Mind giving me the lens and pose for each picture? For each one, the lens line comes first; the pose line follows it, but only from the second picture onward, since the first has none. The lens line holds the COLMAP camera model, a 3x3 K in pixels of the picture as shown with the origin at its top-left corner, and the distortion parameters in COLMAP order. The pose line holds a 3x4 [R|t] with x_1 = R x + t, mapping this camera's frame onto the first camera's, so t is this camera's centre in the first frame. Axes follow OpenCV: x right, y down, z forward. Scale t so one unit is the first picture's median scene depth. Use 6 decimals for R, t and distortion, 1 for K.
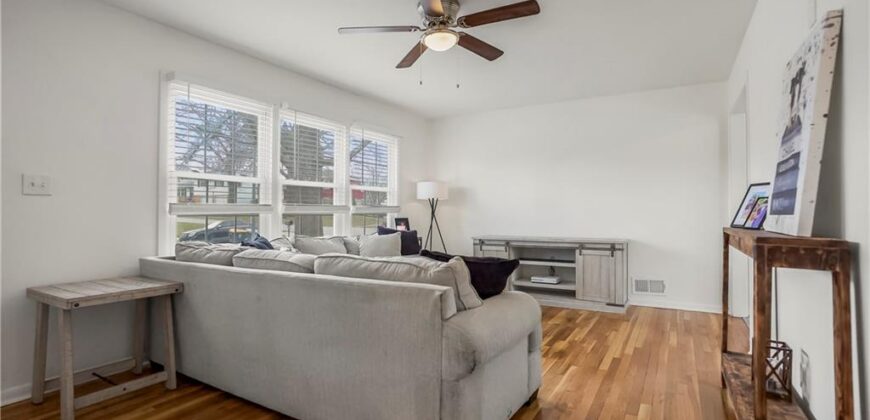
lens RADIAL K [[403.6, 0, 427.6], [0, 403.6, 206.4], [0, 0, 1]] dist [-0.053642, 0.027193]
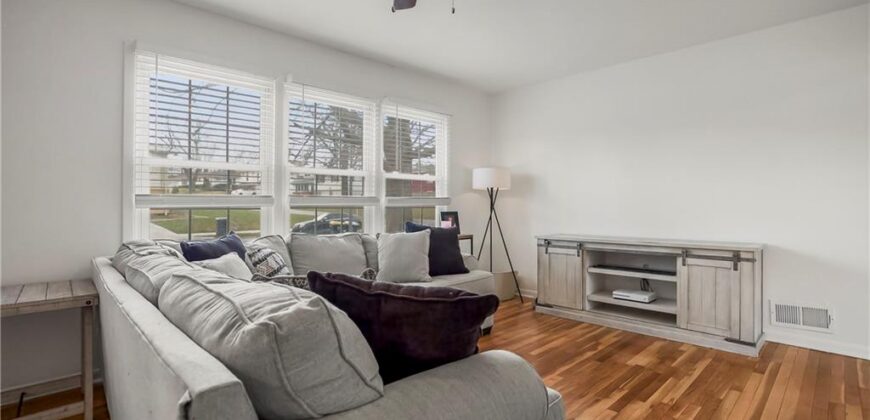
lens RADIAL K [[403.6, 0, 427.6], [0, 403.6, 206.4], [0, 0, 1]] dist [-0.053642, 0.027193]
pose [[0.968978, 0.000194, -0.247149, 0.114048], [0.004398, 0.999828, 0.018030, 0.003223], [0.247110, -0.018557, 0.968810, 0.210978]]
